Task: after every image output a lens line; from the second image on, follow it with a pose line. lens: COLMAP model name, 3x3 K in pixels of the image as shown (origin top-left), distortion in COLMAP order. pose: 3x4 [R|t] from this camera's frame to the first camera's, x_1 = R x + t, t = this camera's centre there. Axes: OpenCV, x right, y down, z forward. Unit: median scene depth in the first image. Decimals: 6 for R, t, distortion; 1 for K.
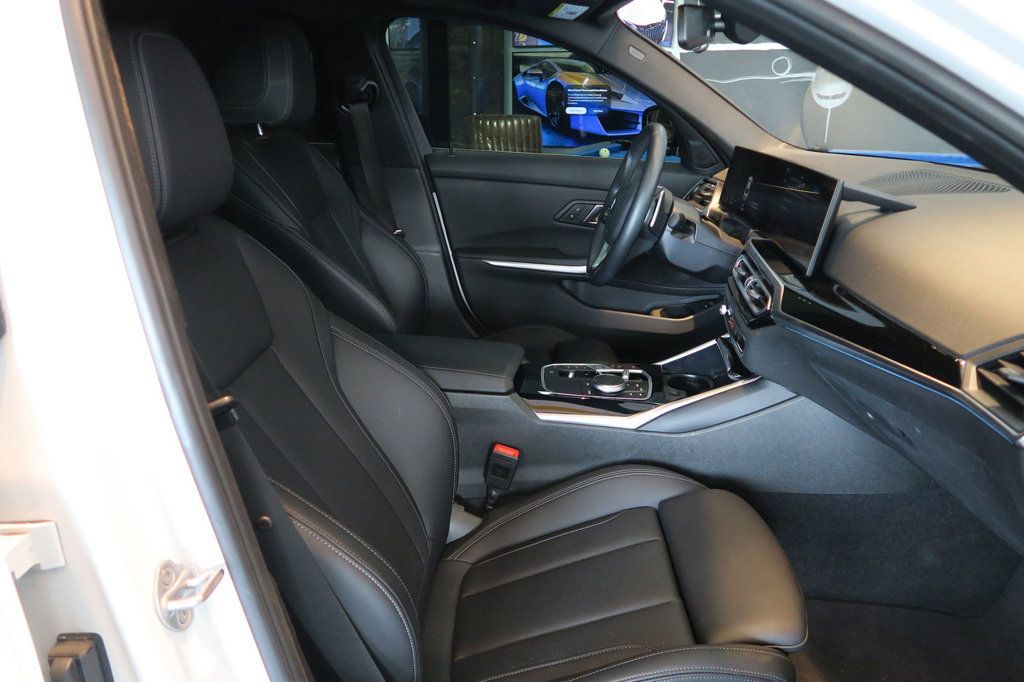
lens RADIAL K [[758.4, 0, 510.4], [0, 758.4, 342.0], [0, 0, 1]] dist [-0.032791, 0.012853]
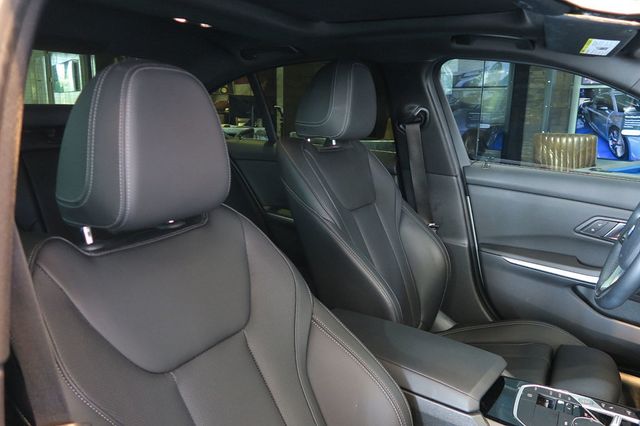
lens RADIAL K [[474.0, 0, 320.0], [0, 474.0, 209.4], [0, 0, 1]] dist [-0.032791, 0.012853]
pose [[0.870194, 0.113986, -0.479342, 0.061512], [-0.169782, 0.982658, -0.074548, -0.079644], [0.462532, 0.146255, 0.874456, 0.223205]]
